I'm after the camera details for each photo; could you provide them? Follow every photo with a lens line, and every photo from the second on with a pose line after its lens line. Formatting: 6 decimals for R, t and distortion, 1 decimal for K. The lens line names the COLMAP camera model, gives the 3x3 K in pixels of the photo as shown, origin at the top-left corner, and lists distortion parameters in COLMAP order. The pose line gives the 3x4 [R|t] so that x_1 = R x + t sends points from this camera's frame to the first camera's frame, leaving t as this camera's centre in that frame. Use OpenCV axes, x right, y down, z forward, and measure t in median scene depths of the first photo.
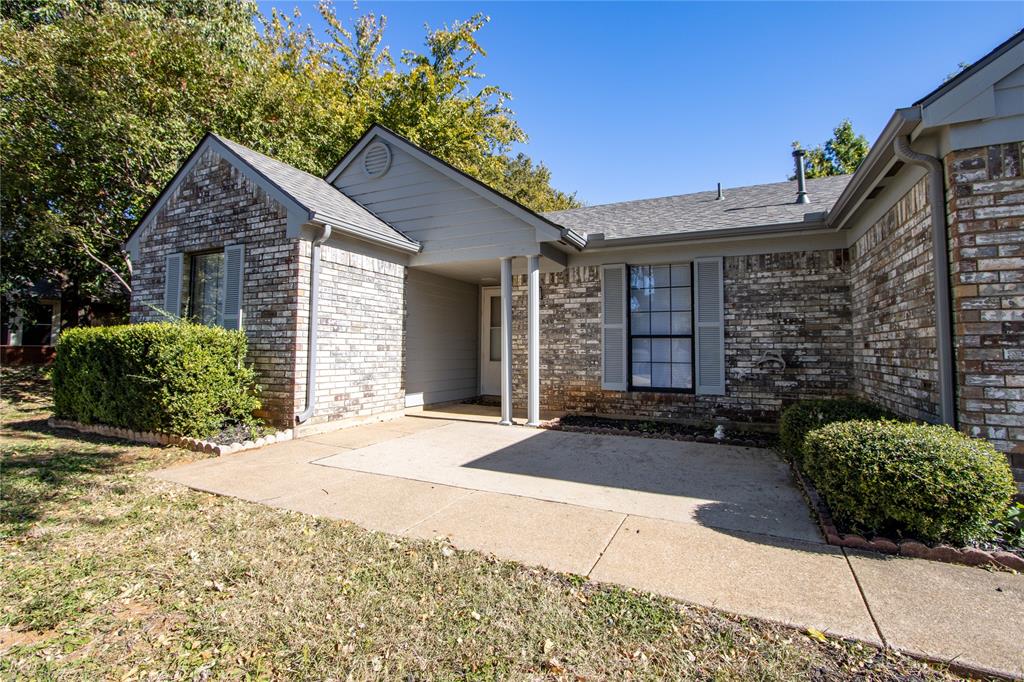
lens RADIAL K [[474.4, 0, 512.9], [0, 474.4, 342.5], [0, 0, 1]] dist [-0.004130, -0.000260]
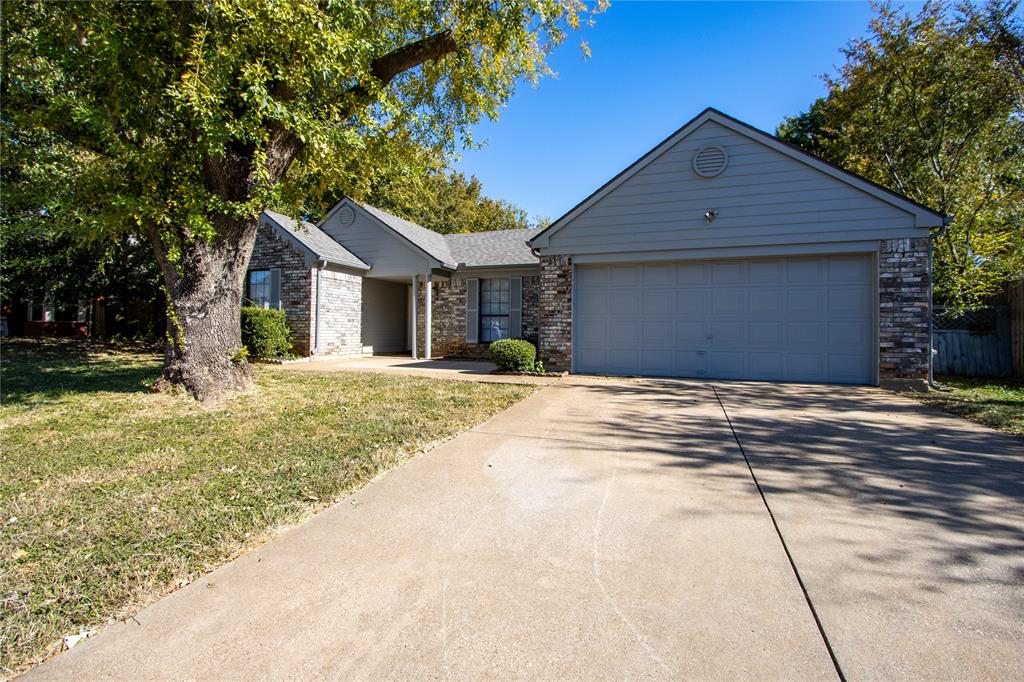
lens RADIAL K [[474.4, 0, 510.0], [0, 474.4, 336.4], [0, 0, 1]] dist [-0.004130, -0.000260]
pose [[0.996321, 0.003880, 0.085607, 0.221477], [-0.005847, 0.999724, 0.022743, 0.030172], [-0.085495, -0.023160, 0.996069, -1.052337]]
